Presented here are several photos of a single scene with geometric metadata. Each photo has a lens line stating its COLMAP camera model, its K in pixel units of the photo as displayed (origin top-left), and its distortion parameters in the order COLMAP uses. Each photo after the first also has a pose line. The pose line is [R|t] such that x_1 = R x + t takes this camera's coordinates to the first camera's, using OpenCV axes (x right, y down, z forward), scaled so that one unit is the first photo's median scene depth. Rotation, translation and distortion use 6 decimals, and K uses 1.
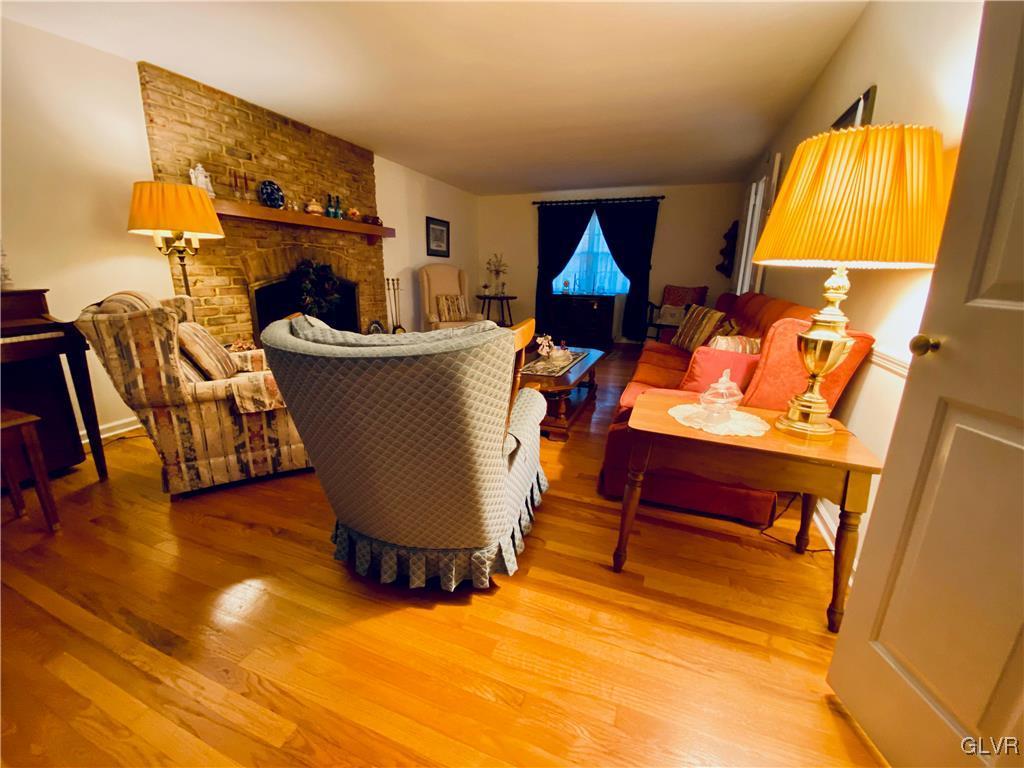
lens RADIAL K [[418.7, 0, 512.0], [0, 418.7, 384.0], [0, 0, 1]] dist [-0.000820, -0.011489]
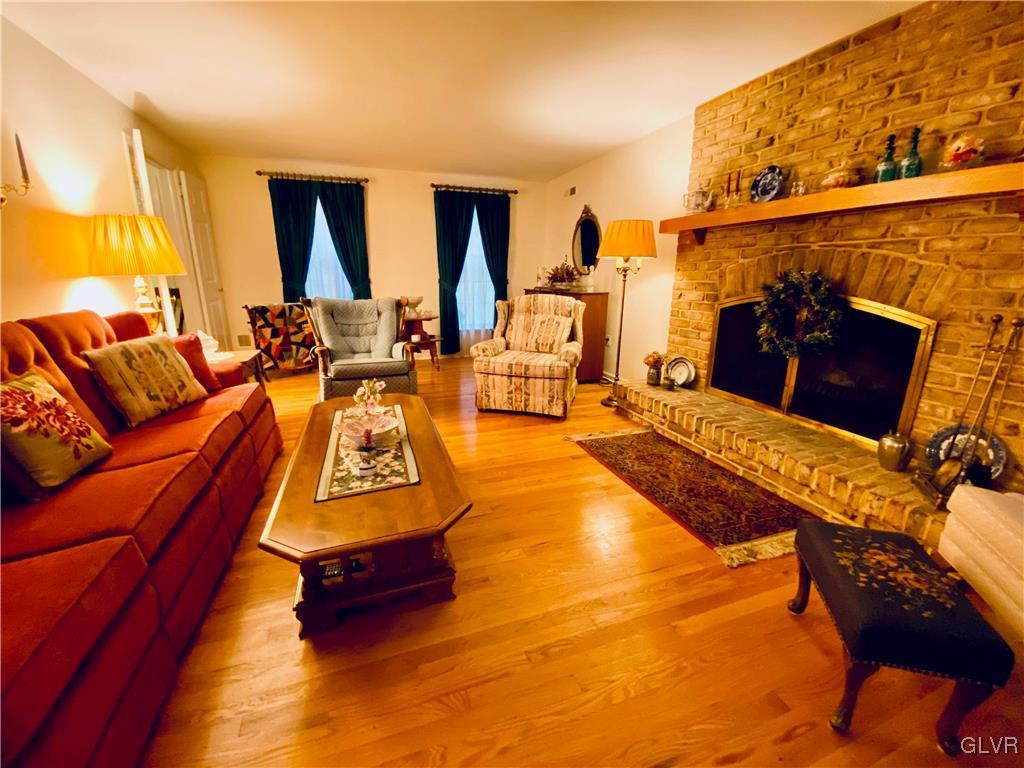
lens RADIAL K [[418.7, 0, 512.0], [0, 418.7, 384.0], [0, 0, 1]] dist [-0.000820, -0.011489]
pose [[-0.749595, 0.147589, -0.645232, 0.299394], [-0.182808, 0.890743, 0.416122, -0.375082], [0.636151, 0.429876, -0.640717, 1.377625]]
